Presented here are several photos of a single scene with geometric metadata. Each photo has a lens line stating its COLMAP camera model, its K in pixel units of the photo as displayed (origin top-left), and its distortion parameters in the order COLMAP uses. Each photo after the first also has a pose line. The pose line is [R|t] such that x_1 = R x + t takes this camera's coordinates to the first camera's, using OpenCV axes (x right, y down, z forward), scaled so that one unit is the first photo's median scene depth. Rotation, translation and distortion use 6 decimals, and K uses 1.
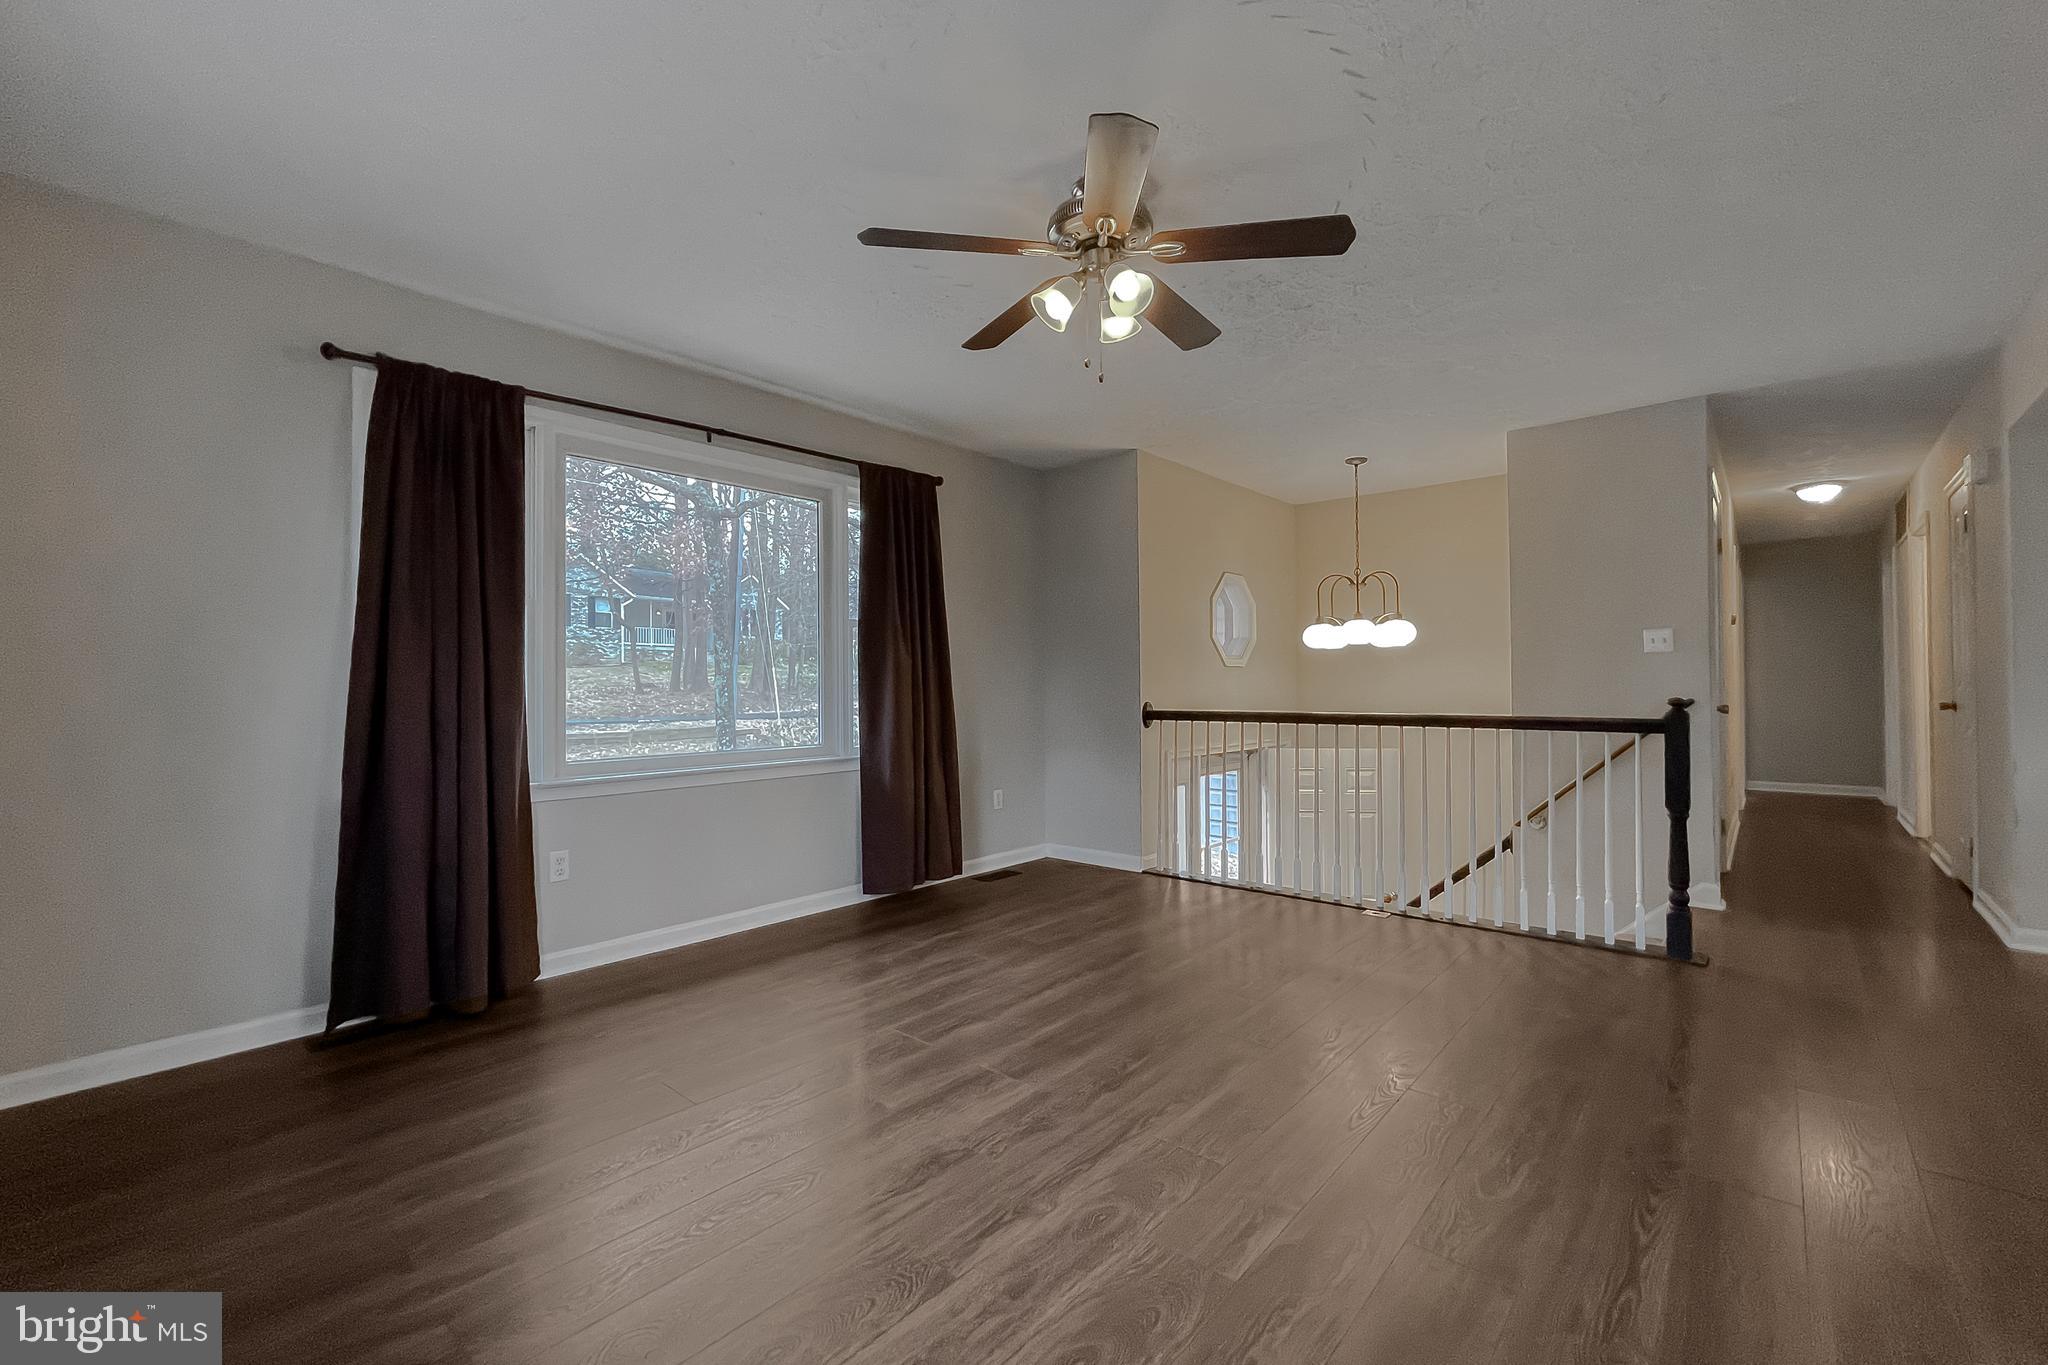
lens RADIAL K [[845.1, 0, 1036.2], [0, 845.1, 680.5], [0, 0, 1]] dist [0.001364, 0.000066]
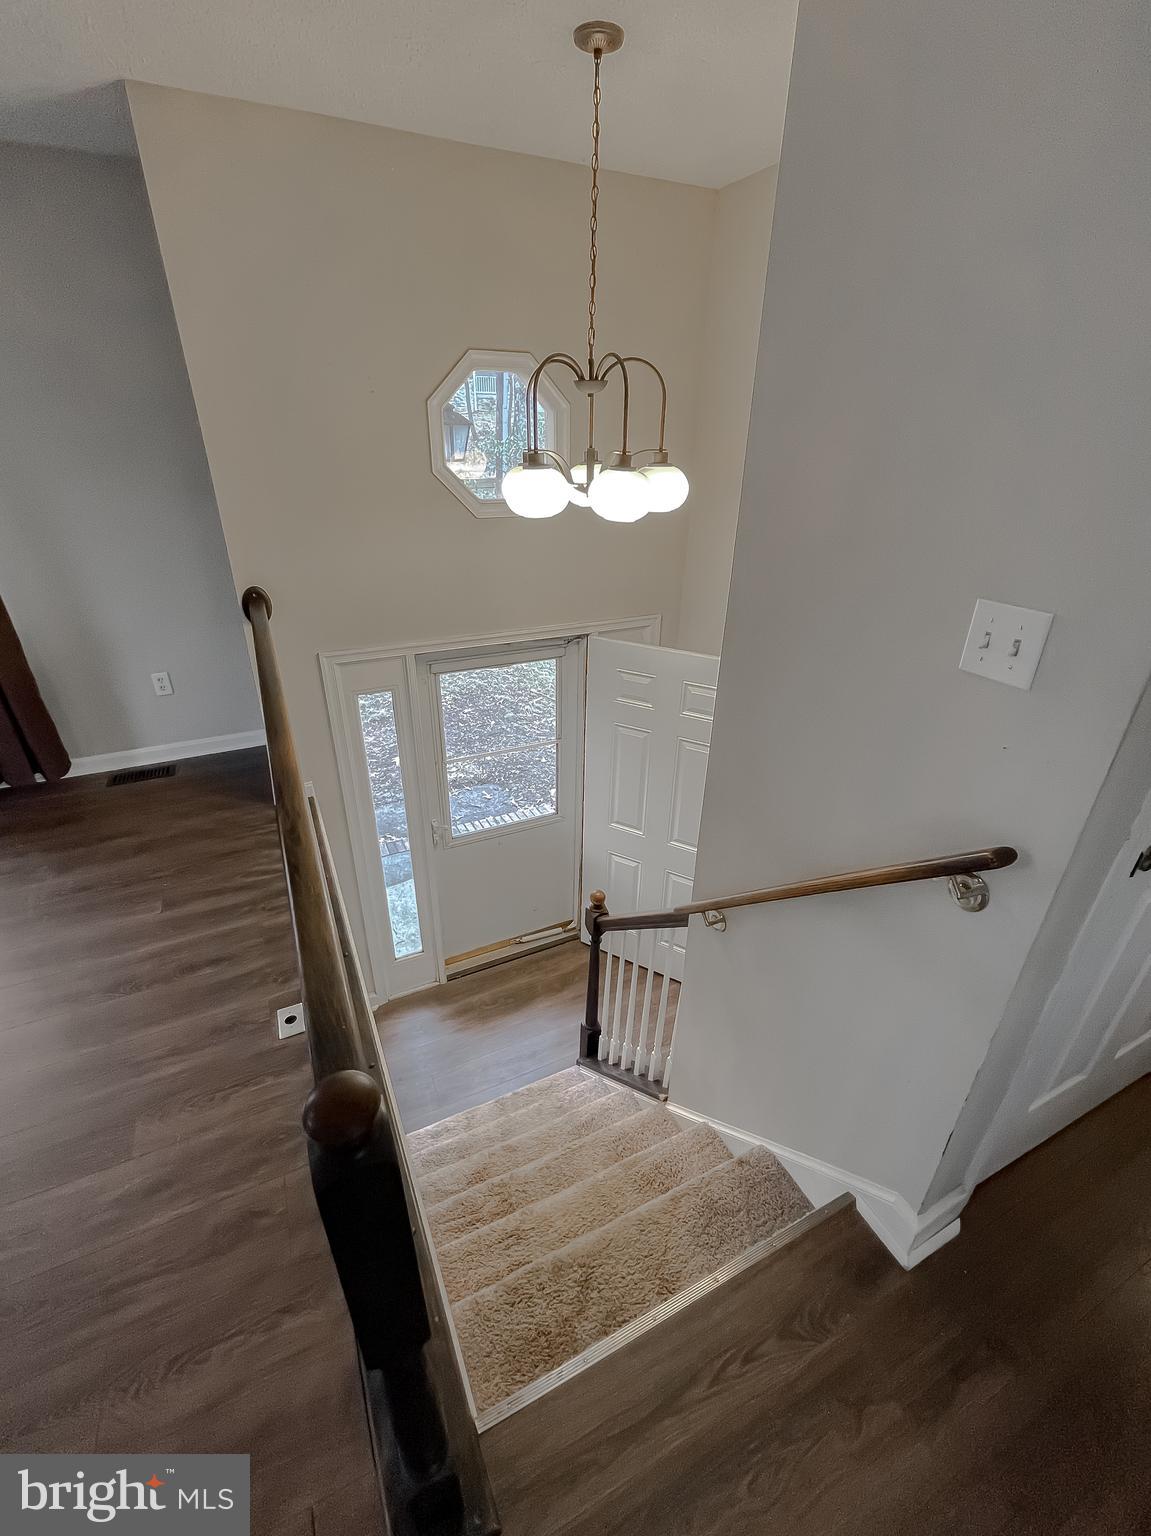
lens RADIAL K [[647.7, 0, 575.5], [0, 647.7, 768.0], [0, 0, 1]] dist [-0.002647, -0.000438]
pose [[0.917970, 0.201841, -0.341455, 0.569416], [-0.018976, 0.882208, 0.470477, -0.094869], [0.396195, -0.425404, 0.813671, 0.607840]]
